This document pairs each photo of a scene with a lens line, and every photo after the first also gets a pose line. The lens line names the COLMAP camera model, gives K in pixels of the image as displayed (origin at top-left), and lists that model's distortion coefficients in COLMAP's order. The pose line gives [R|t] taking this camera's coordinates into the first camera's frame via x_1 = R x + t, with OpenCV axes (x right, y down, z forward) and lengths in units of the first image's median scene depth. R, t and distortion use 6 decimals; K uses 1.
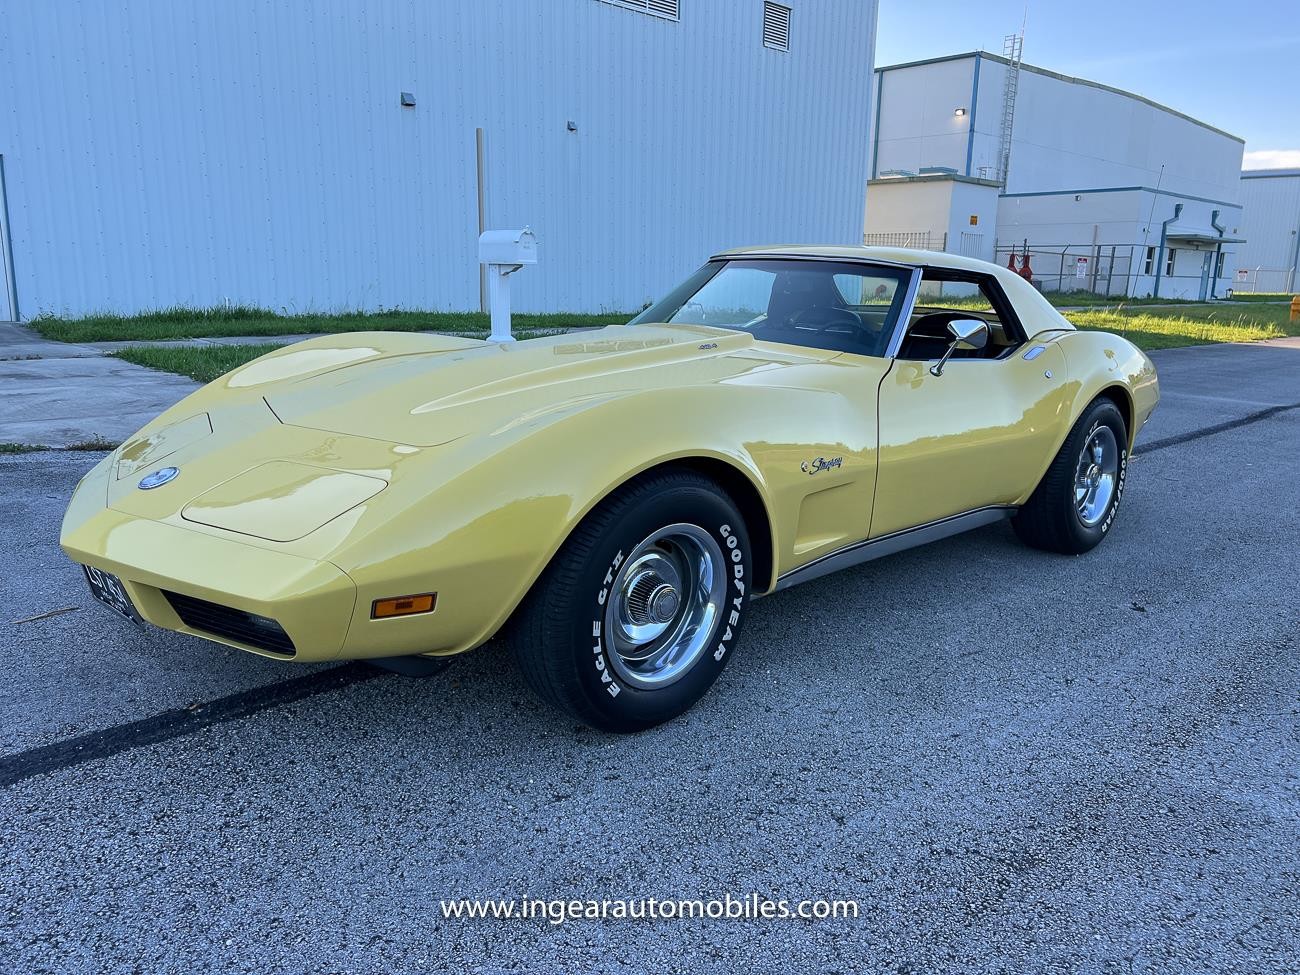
lens RADIAL K [[965.7, 0, 650.0], [0, 965.7, 487.5], [0, 0, 1]] dist [0.086901, -0.106138]
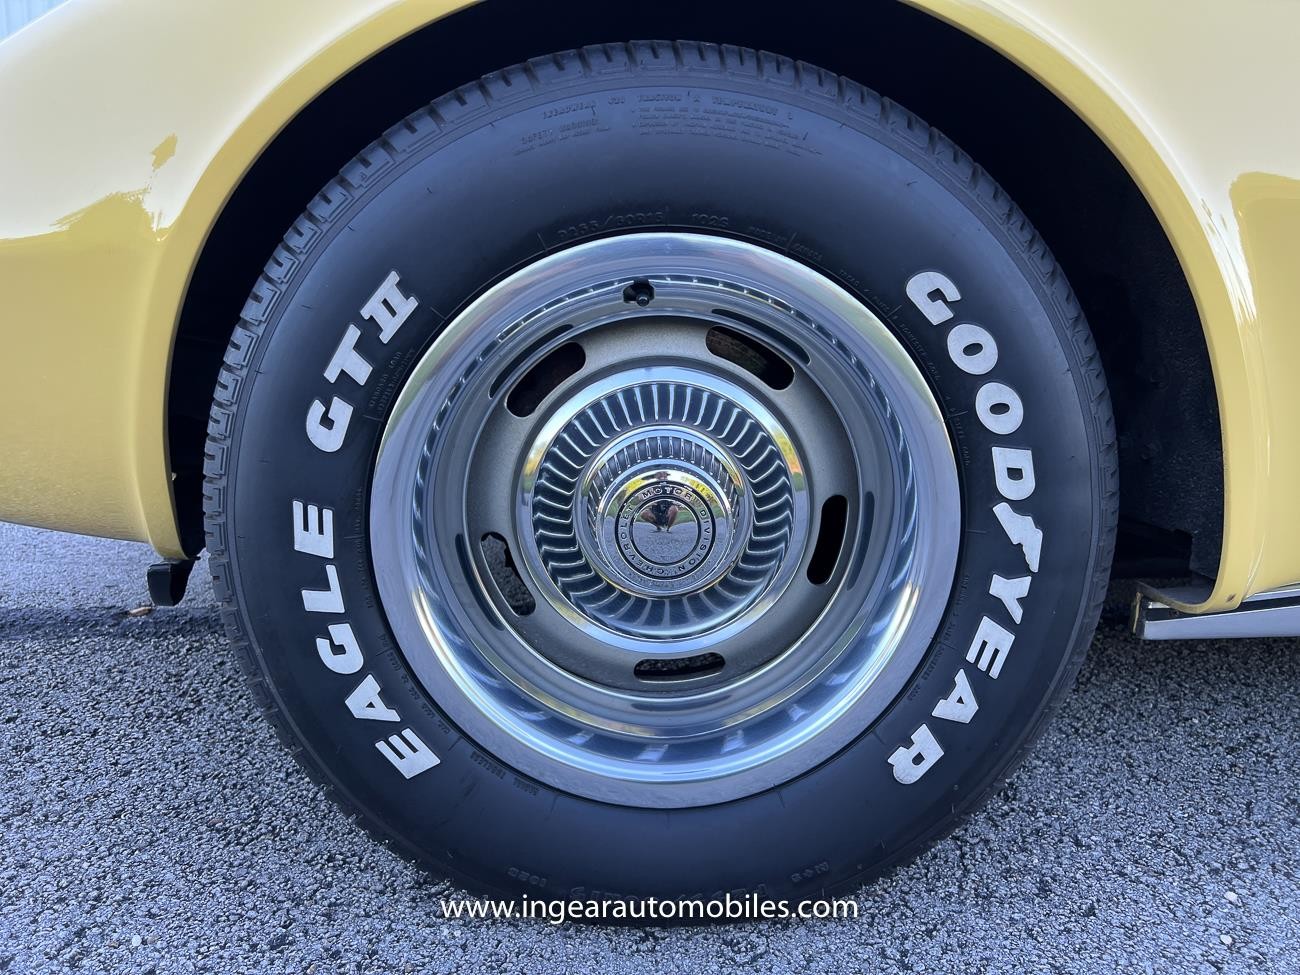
lens RADIAL K [[988.2, 0, 662.8], [0, 988.2, 484.7], [0, 0, 1]] dist [0.043629, -0.059325]
pose [[0.739536, 0.090254, -0.667039, 0.202548], [-0.130634, 0.991373, -0.010695, 0.105034], [0.660319, 0.095047, 0.744946, 0.729190]]
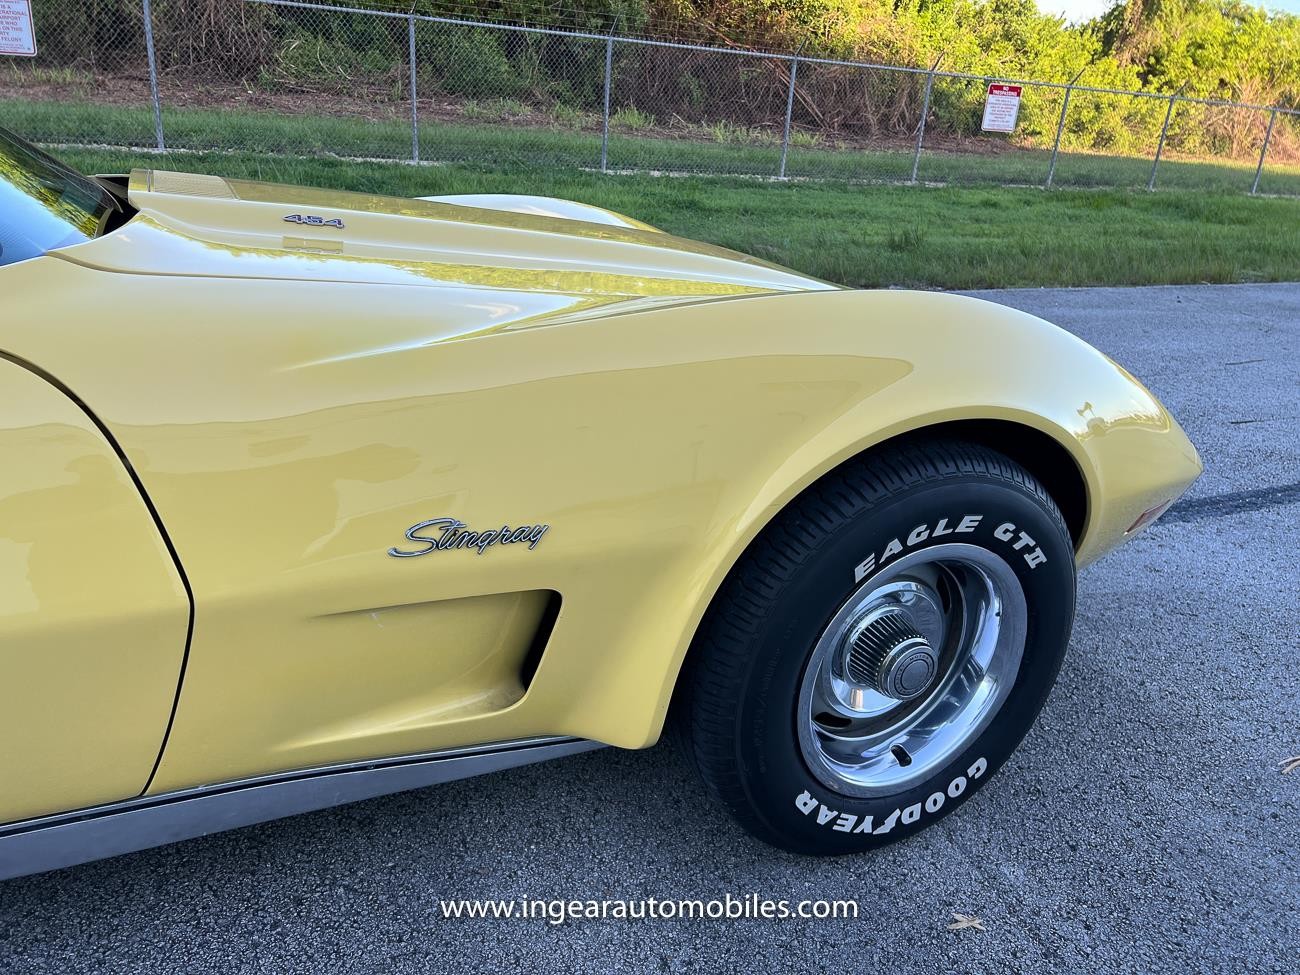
lens RADIAL K [[981.2, 0, 667.0], [0, 981.2, 467.2], [0, 0, 1]] dist [0.041418, -0.052321]
pose [[0.217420, 0.910285, -0.352293, 0.078569], [-0.765454, -0.064941, -0.640205, 0.600239], [-0.605647, 0.408857, 0.682662, 0.588275]]
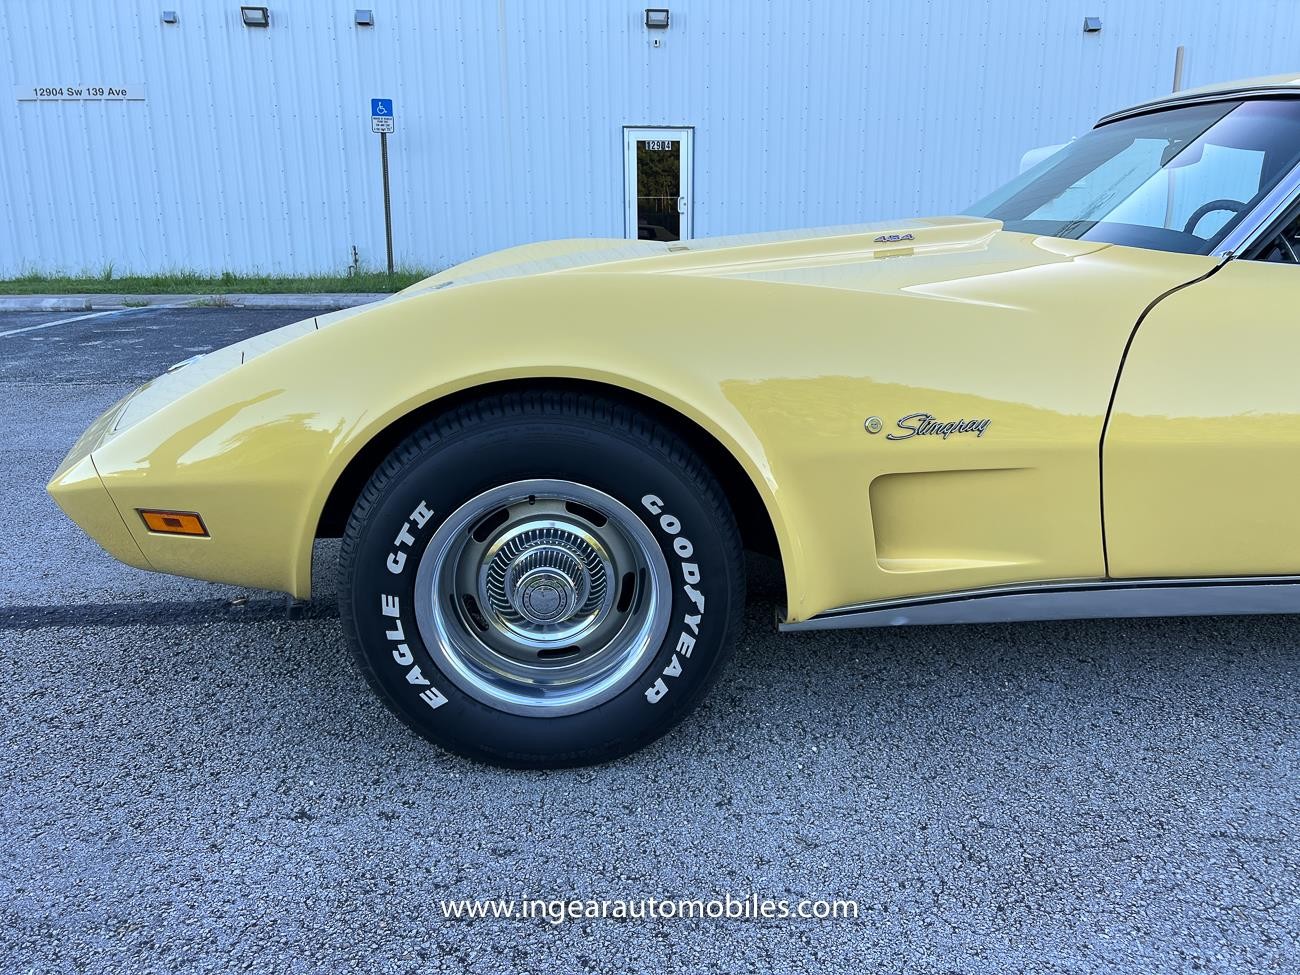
lens RADIAL K [[974.0, 0, 673.7], [0, 974.0, 470.9], [0, 0, 1]] dist [0.045800, -0.057713]
pose [[0.772214, 0.126621, -0.622617, 0.468103], [-0.114274, 0.991639, 0.059938, -0.016208], [0.625001, 0.024864, 0.780228, 0.494068]]
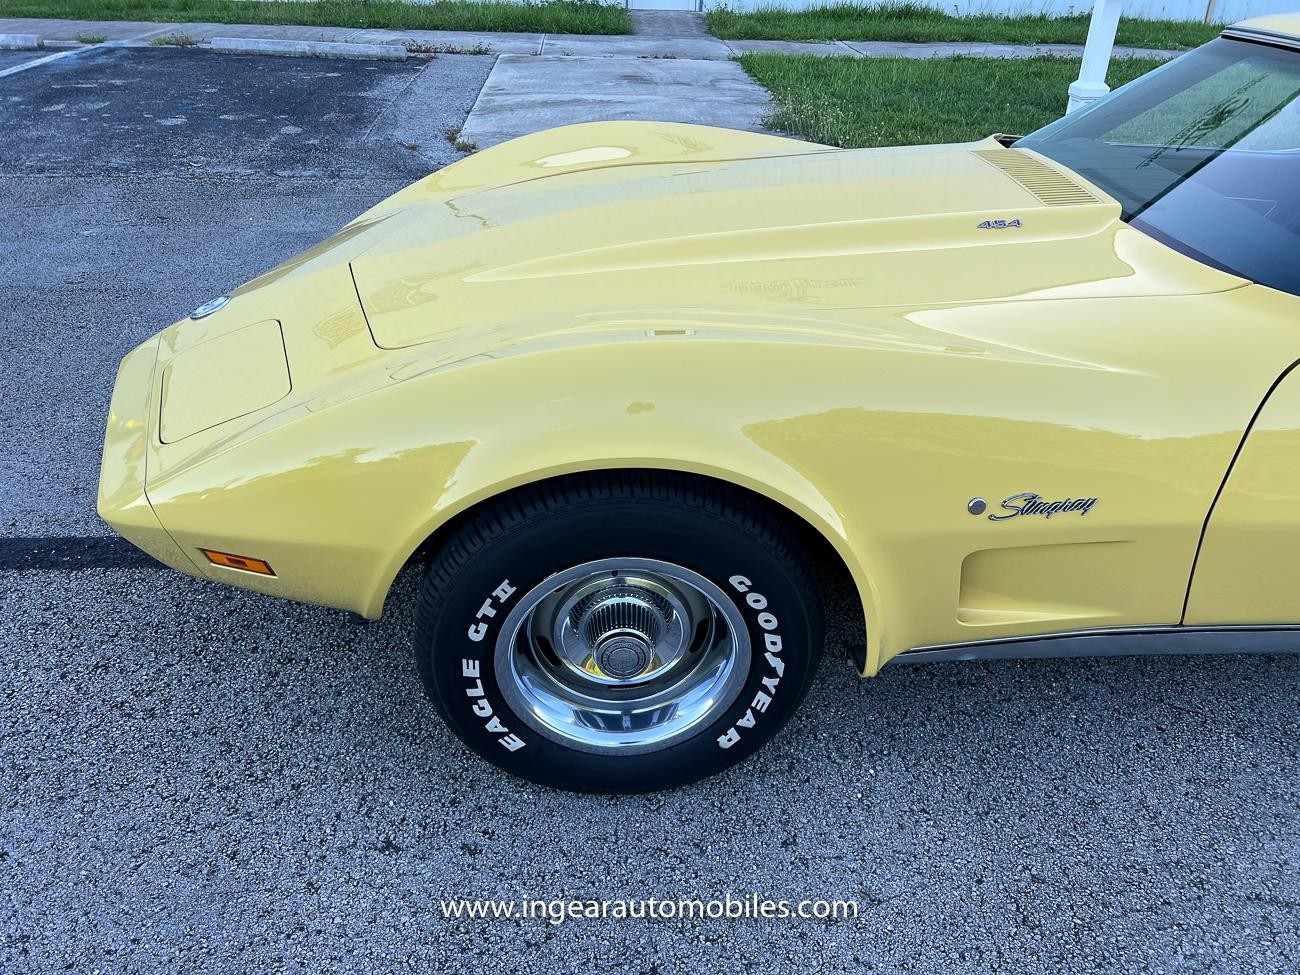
lens RADIAL K [[981.2, 0, 667.0], [0, 981.2, 467.2], [0, 0, 1]] dist [0.041418, -0.052321]
pose [[0.770696, 0.311865, -0.555669, 0.353920], [-0.153096, 0.937127, 0.313615, -0.206387], [0.618538, -0.156631, 0.769985, 0.486679]]
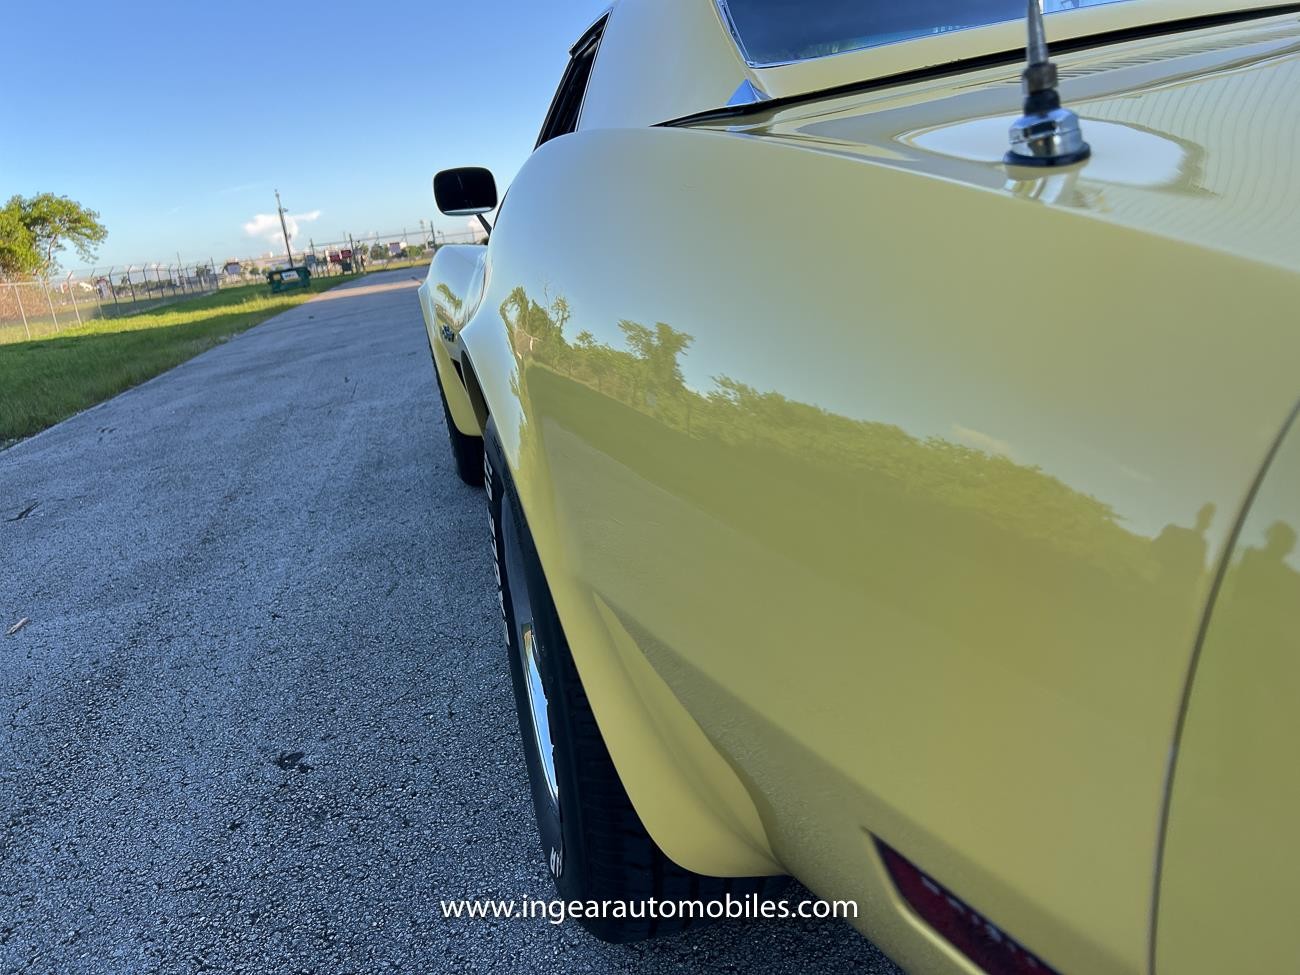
lens RADIAL K [[979.9, 0, 649.7], [0, 979.9, 491.8], [0, 0, 1]] dist [0.039571, -0.065050]
pose [[-0.490474, 0.263226, -0.830751, 1.077351], [-0.071436, 0.937939, 0.339364, -0.256765], [0.868523, 0.225794, -0.441231, 1.843817]]
